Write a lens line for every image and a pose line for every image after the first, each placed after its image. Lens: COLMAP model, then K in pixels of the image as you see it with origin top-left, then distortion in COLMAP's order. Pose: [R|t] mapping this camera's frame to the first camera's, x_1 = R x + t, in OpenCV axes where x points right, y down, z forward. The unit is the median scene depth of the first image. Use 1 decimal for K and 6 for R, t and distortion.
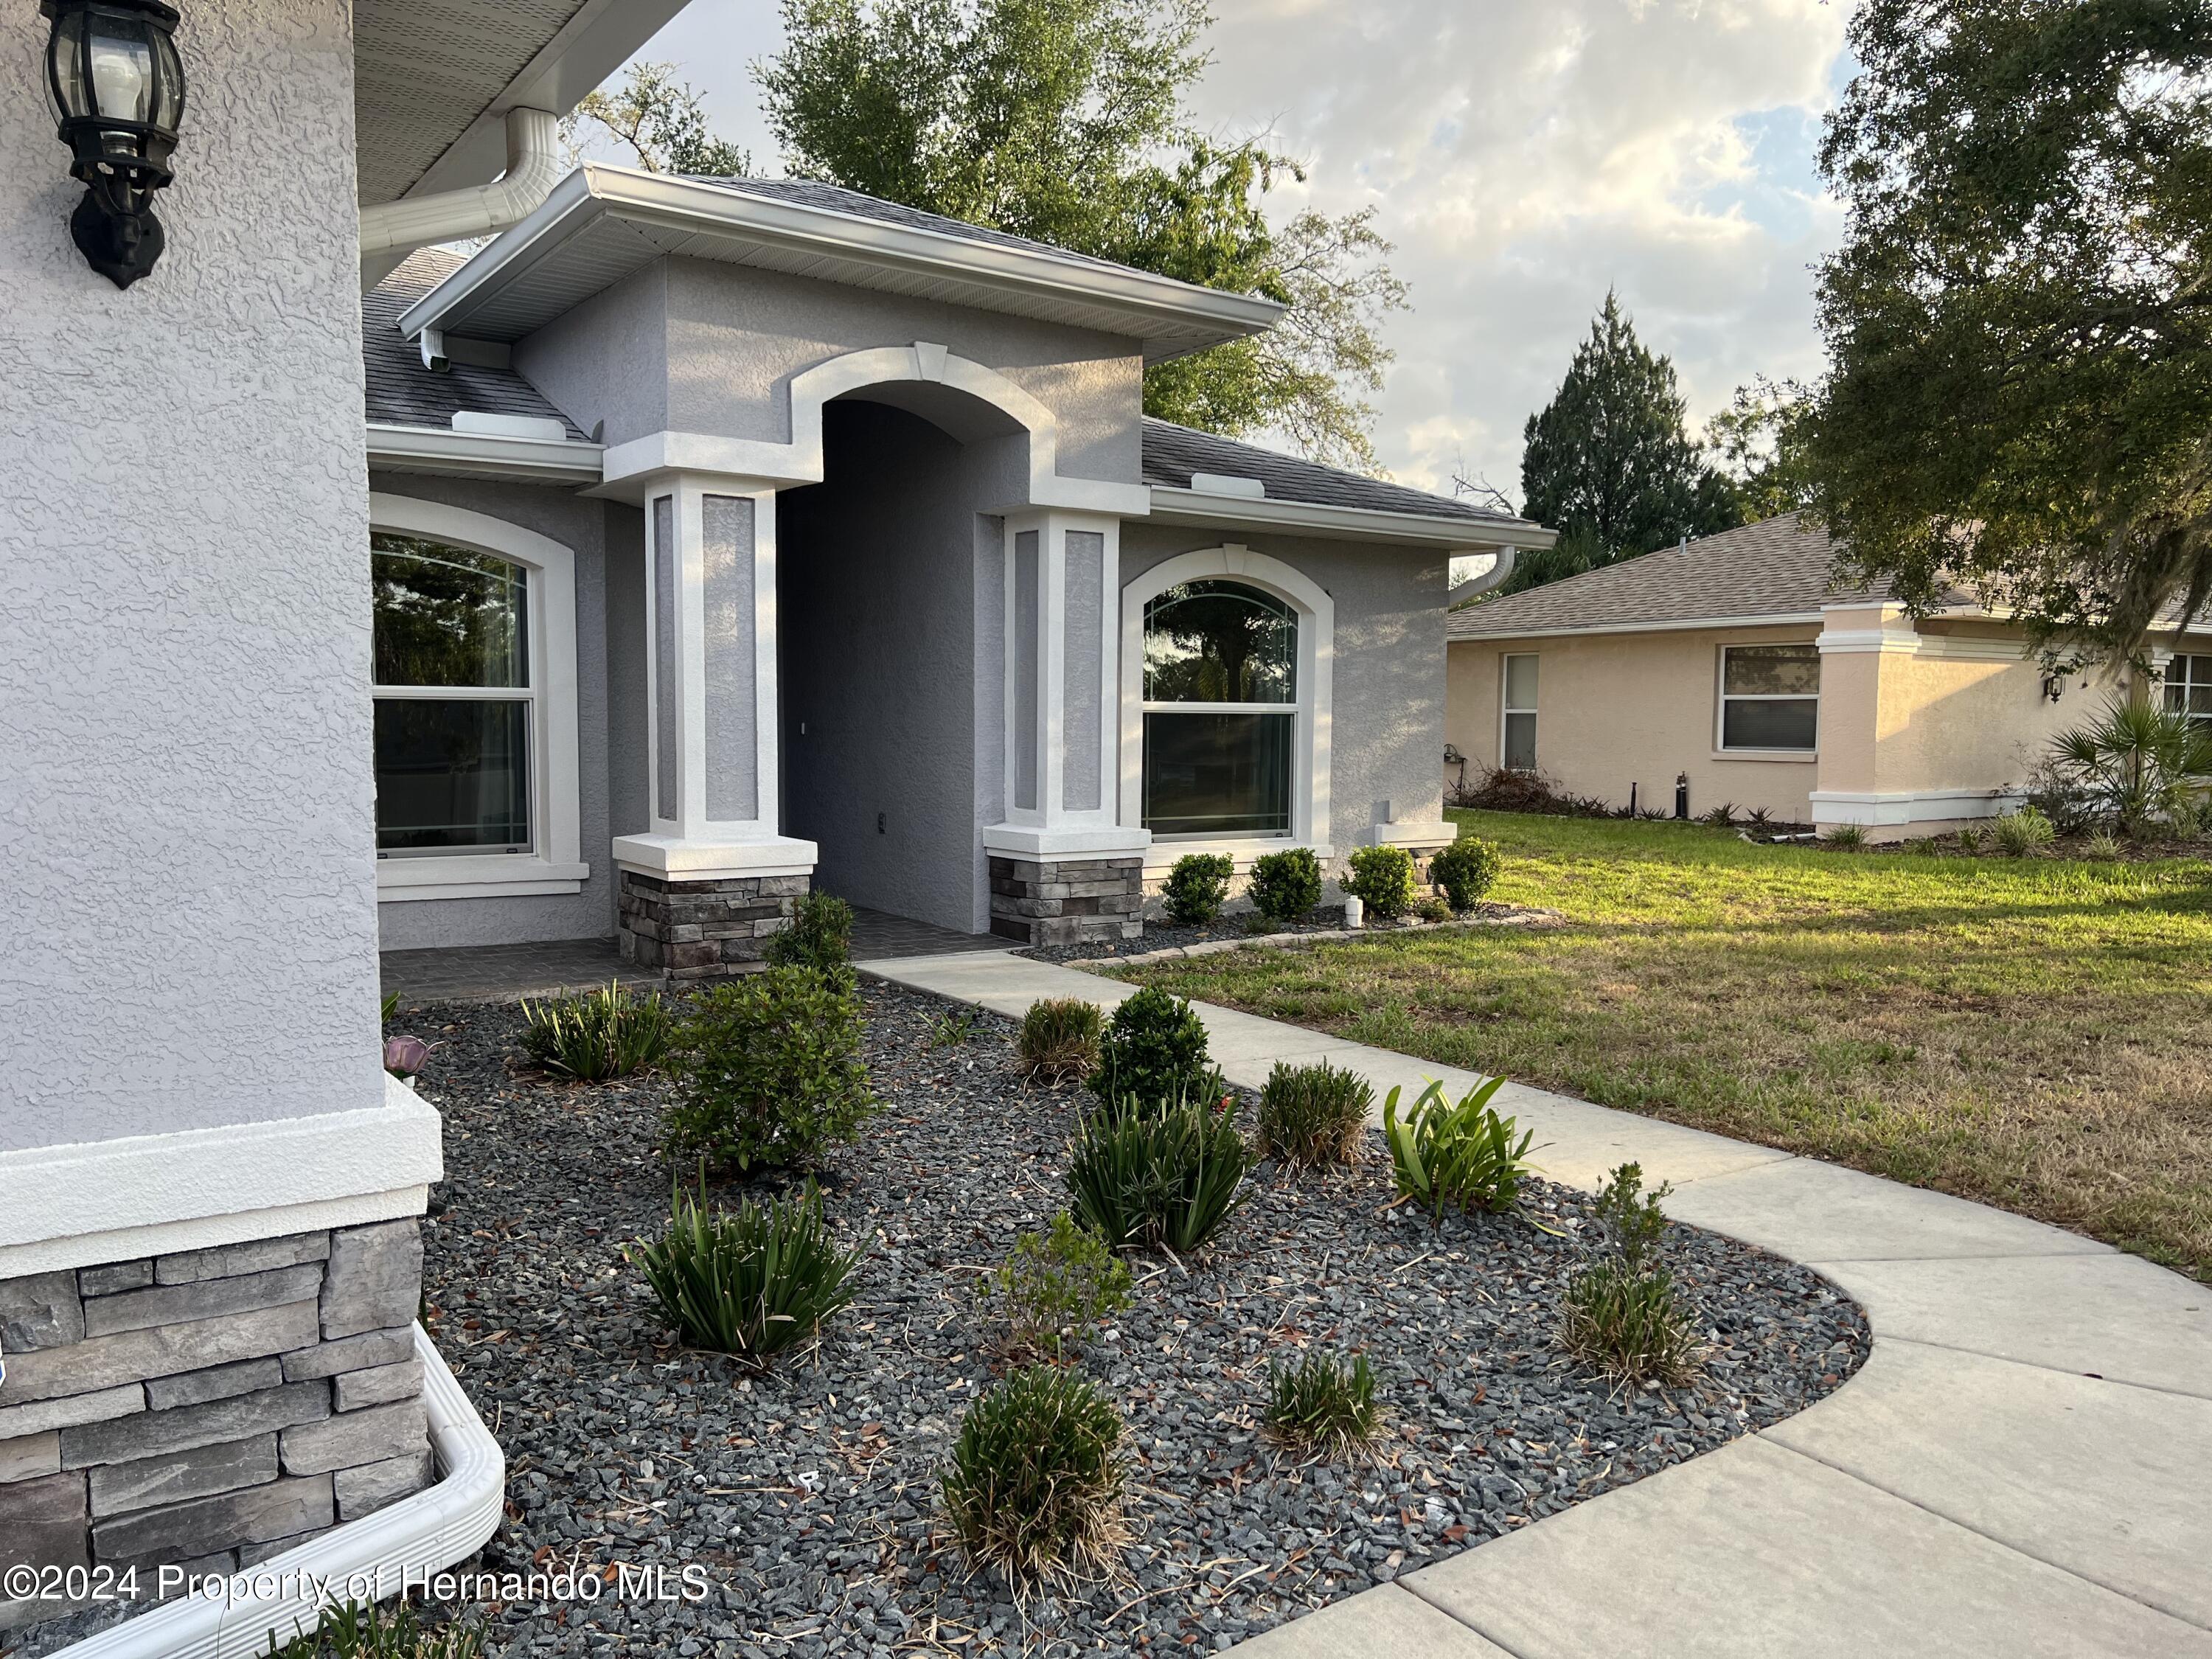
lens RADIAL K [[1665.0, 0, 1106.0], [0, 1665.0, 830.4], [0, 0, 1]] dist [0.027380, -0.029754]
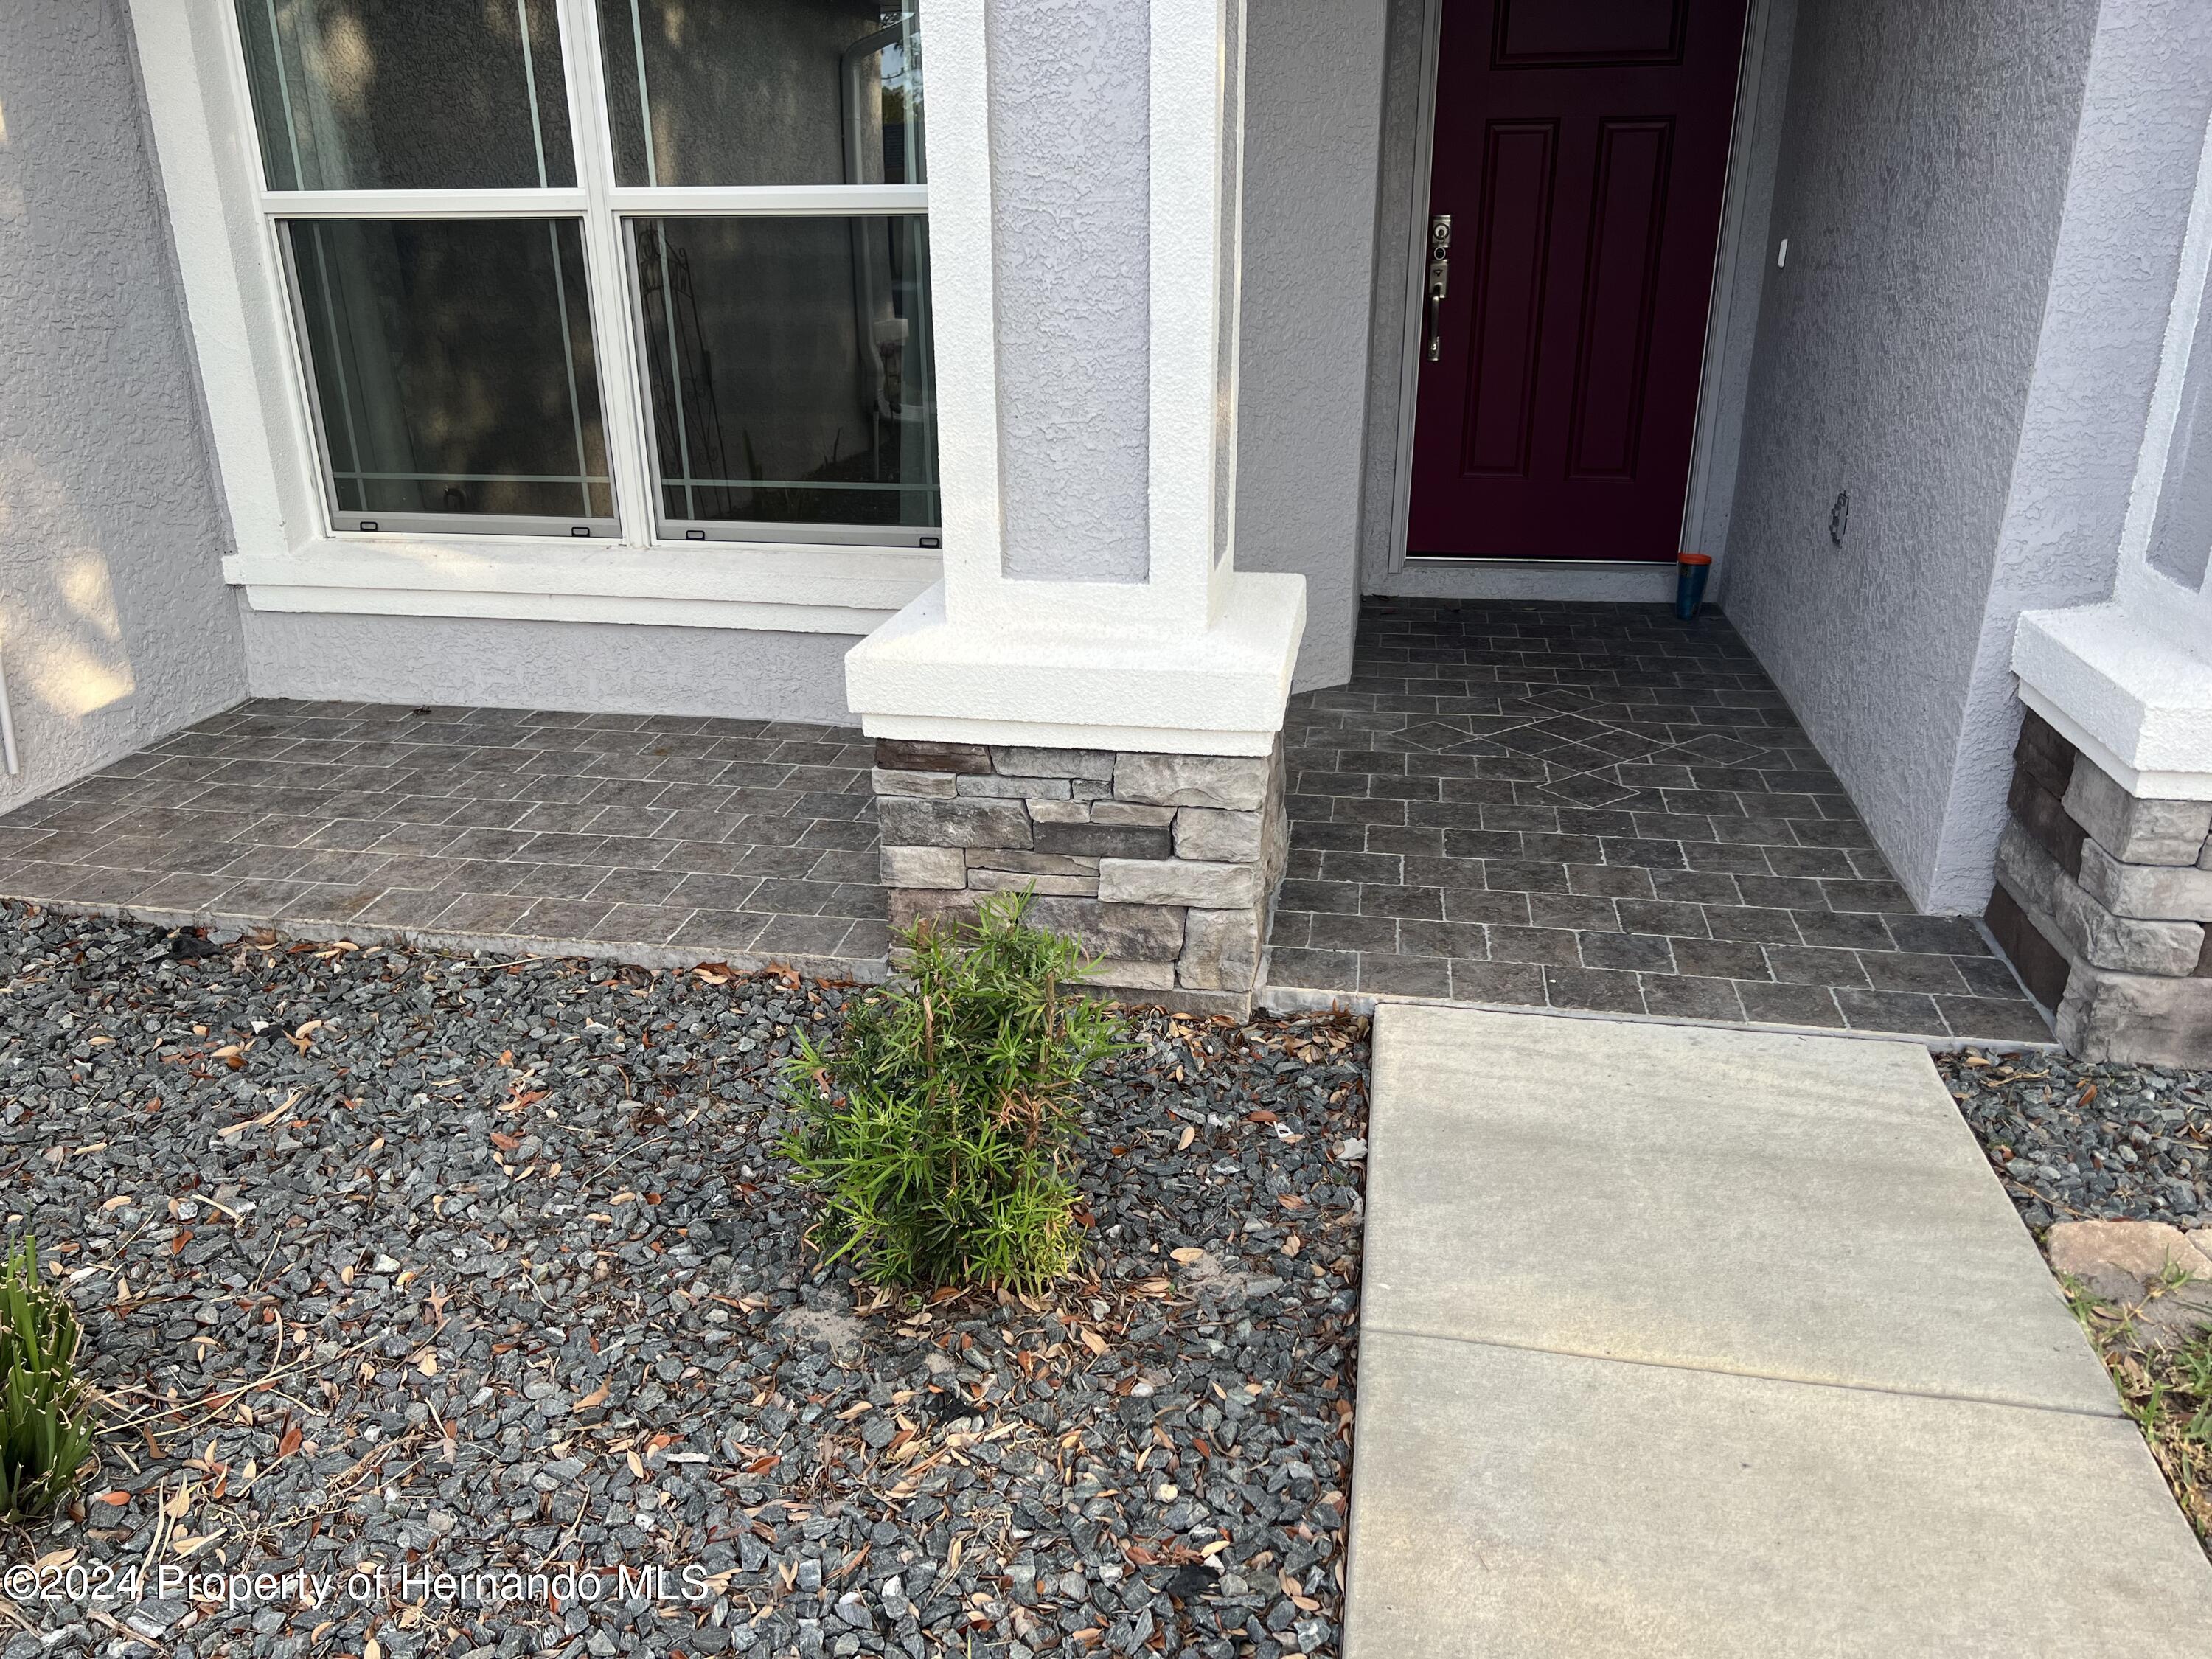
lens RADIAL K [[1665.0, 0, 1104.6], [0, 1665.0, 843.5], [0, 0, 1]] dist [0.027380, -0.029754]
pose [[0.704038, 0.246712, -0.665930, 0.033077], [-0.032093, 0.947811, 0.317214, -0.065587], [0.709437, -0.201959, 0.675213, 0.753243]]
